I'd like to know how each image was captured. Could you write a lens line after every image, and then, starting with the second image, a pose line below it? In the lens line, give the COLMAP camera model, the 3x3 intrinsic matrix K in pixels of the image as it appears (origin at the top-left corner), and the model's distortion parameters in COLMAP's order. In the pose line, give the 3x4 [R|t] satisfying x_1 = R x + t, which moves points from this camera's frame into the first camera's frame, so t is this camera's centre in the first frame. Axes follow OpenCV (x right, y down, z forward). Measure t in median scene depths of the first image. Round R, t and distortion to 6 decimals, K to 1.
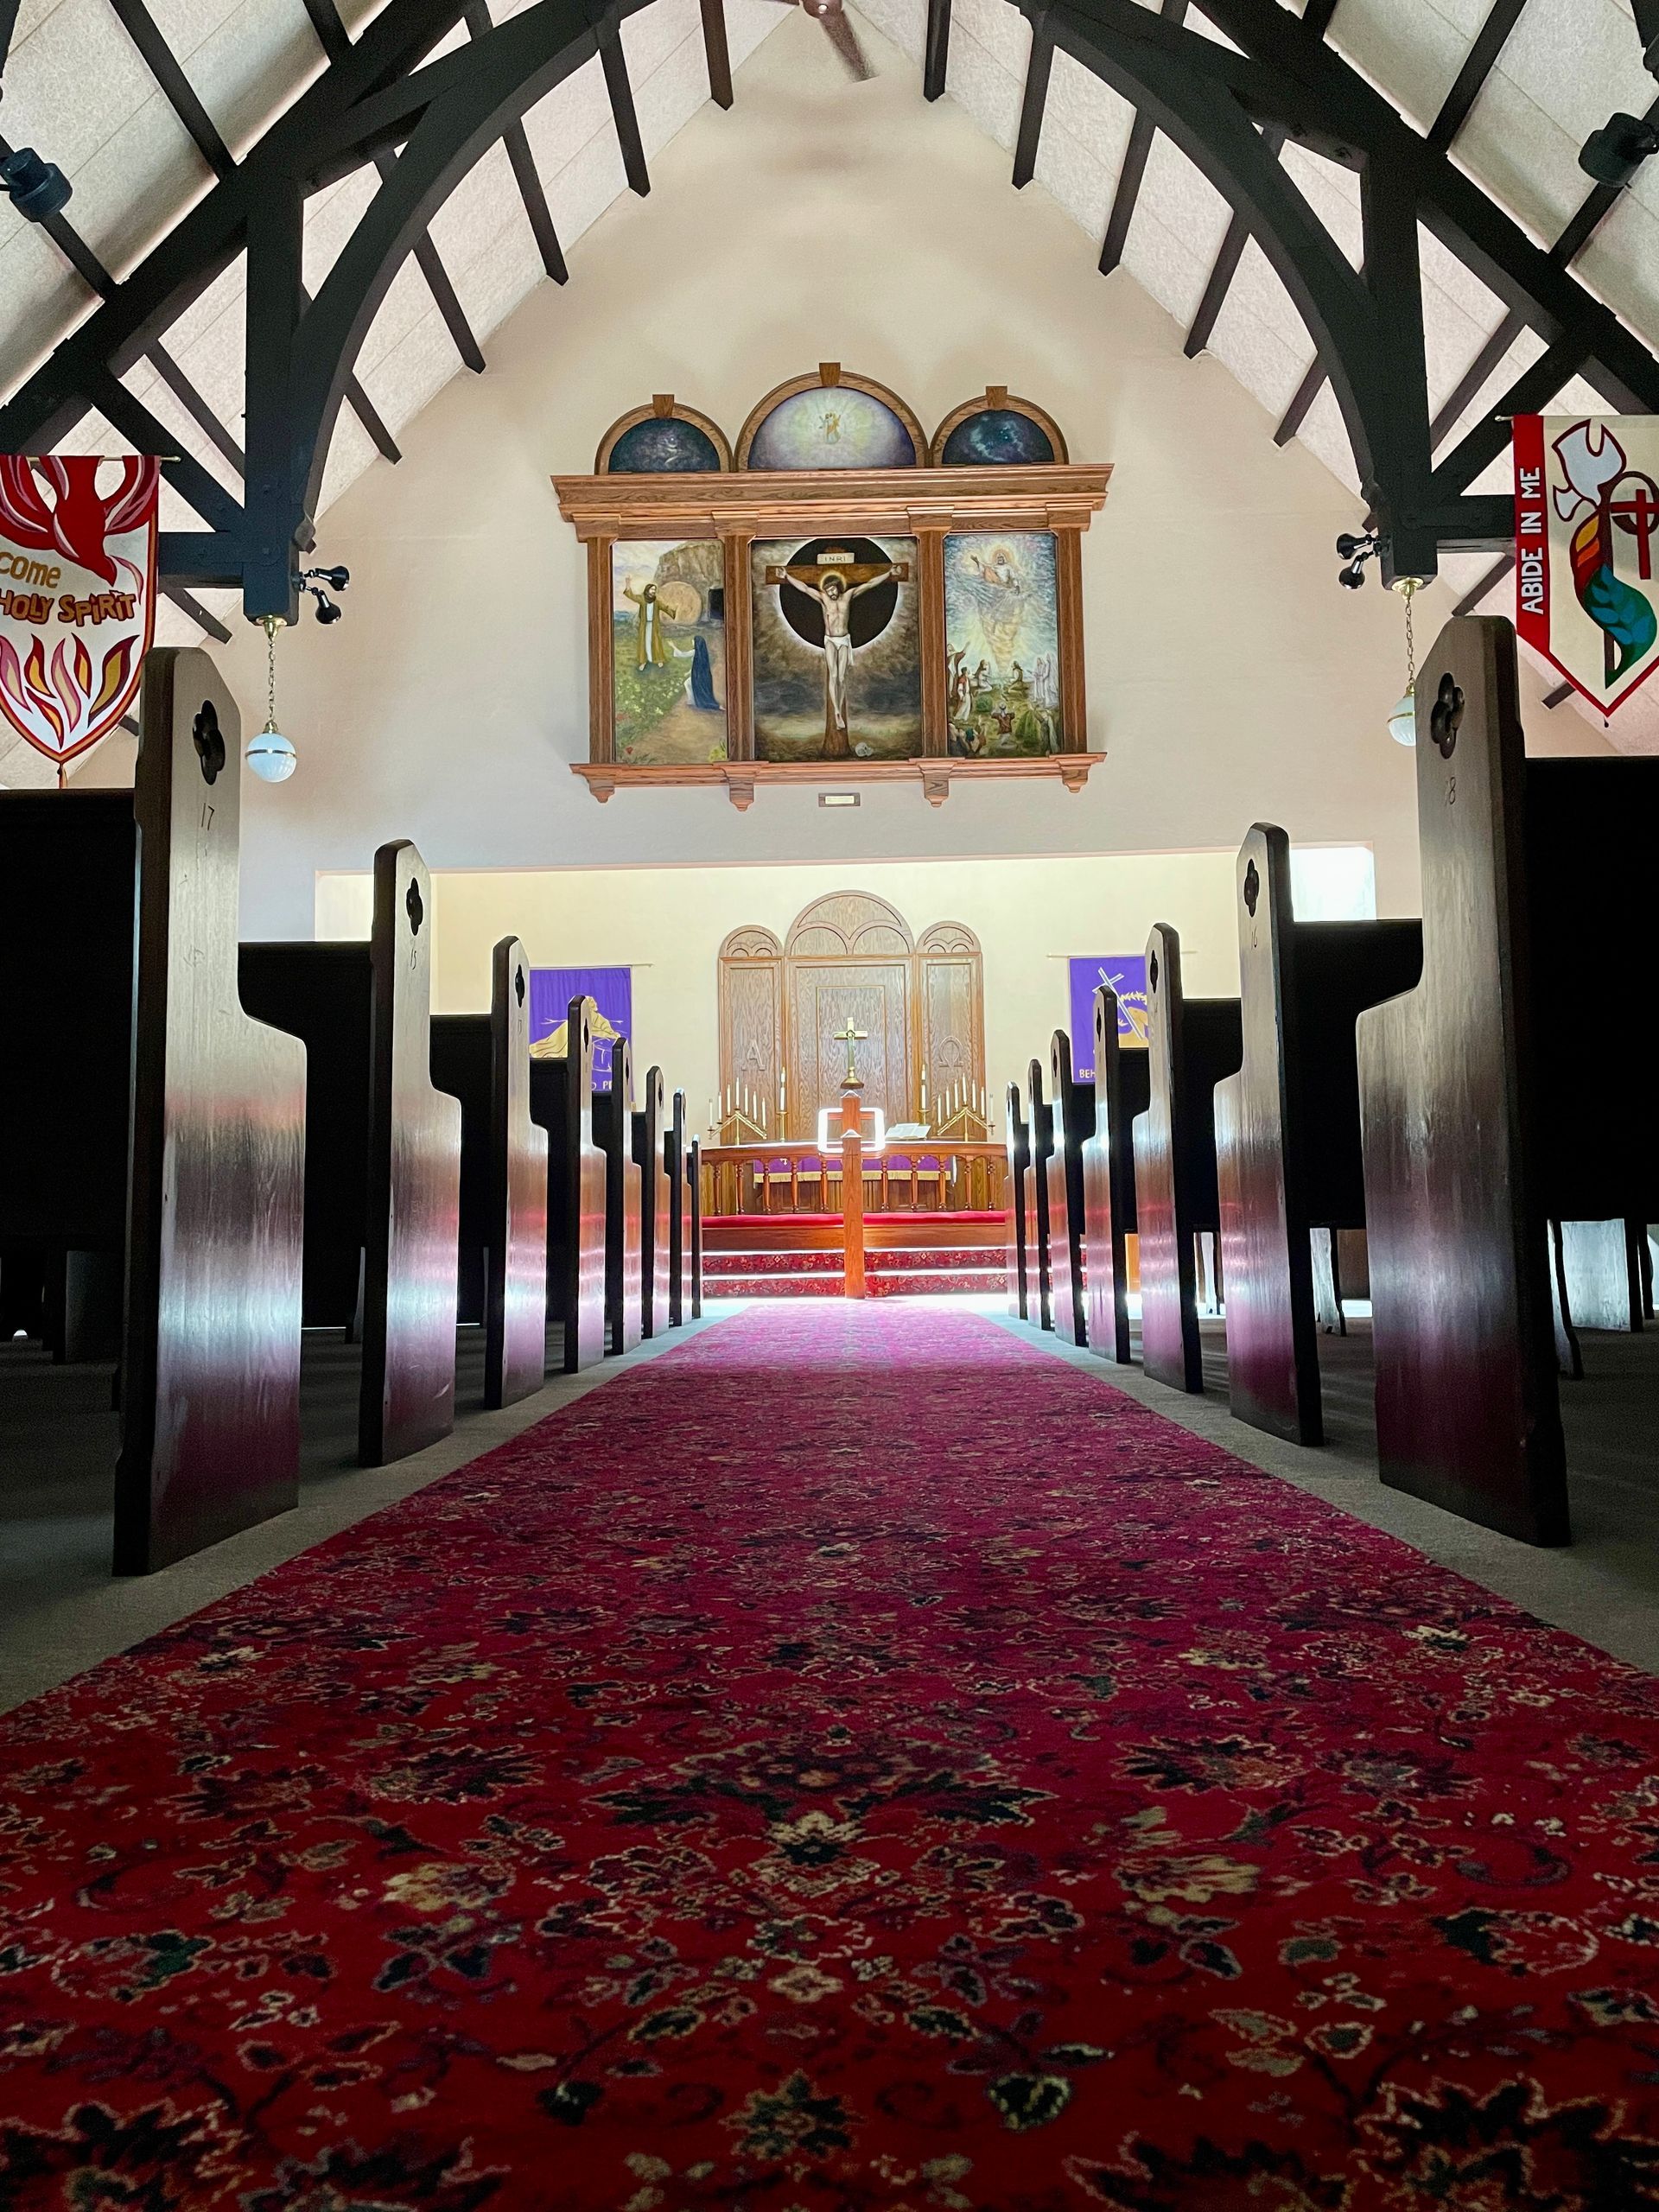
lens RADIAL K [[1698.6, 0, 829.5], [0, 1698.6, 1106.0], [0, 0, 1]] dist [0.097775, -0.116060]
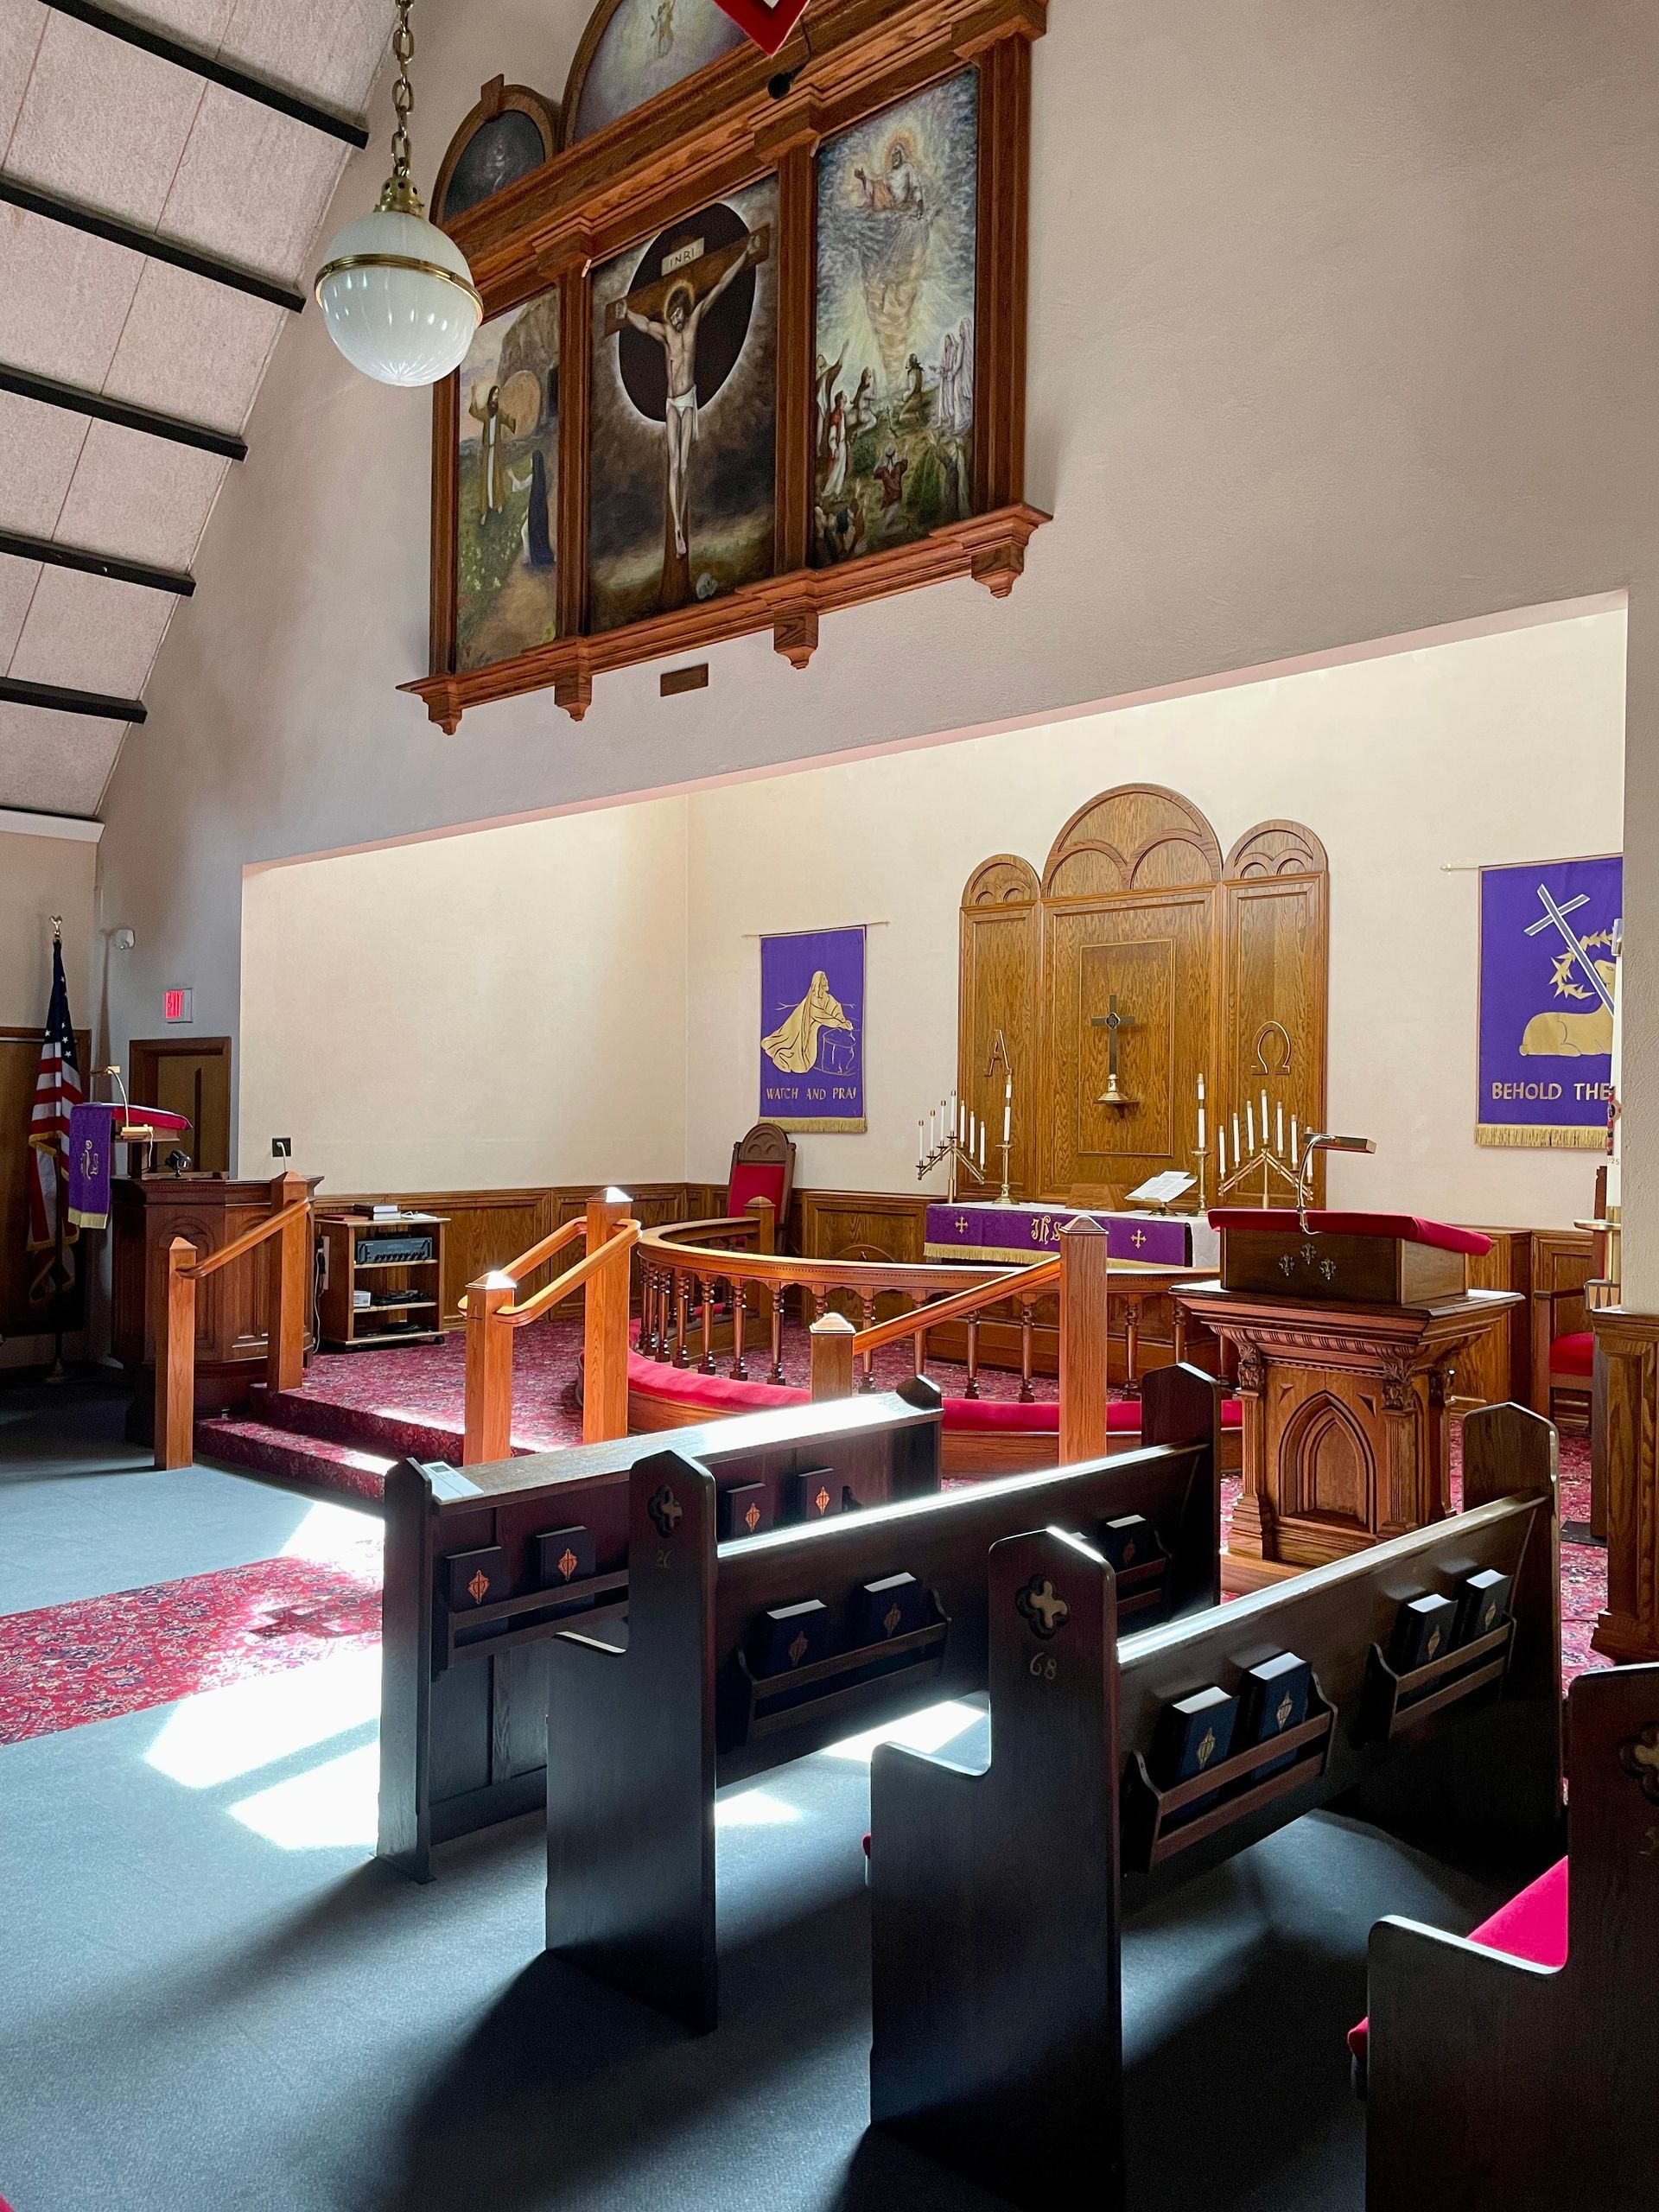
lens RADIAL K [[1698.6, 0, 829.5], [0, 1698.6, 1106.0], [0, 0, 1]] dist [0.097775, -0.116060]
pose [[0.721982, 0.027316, -0.691372, 0.455282], [0.028662, 0.997182, 0.069330, -0.071249], [0.691318, -0.069871, 0.719165, 0.594374]]
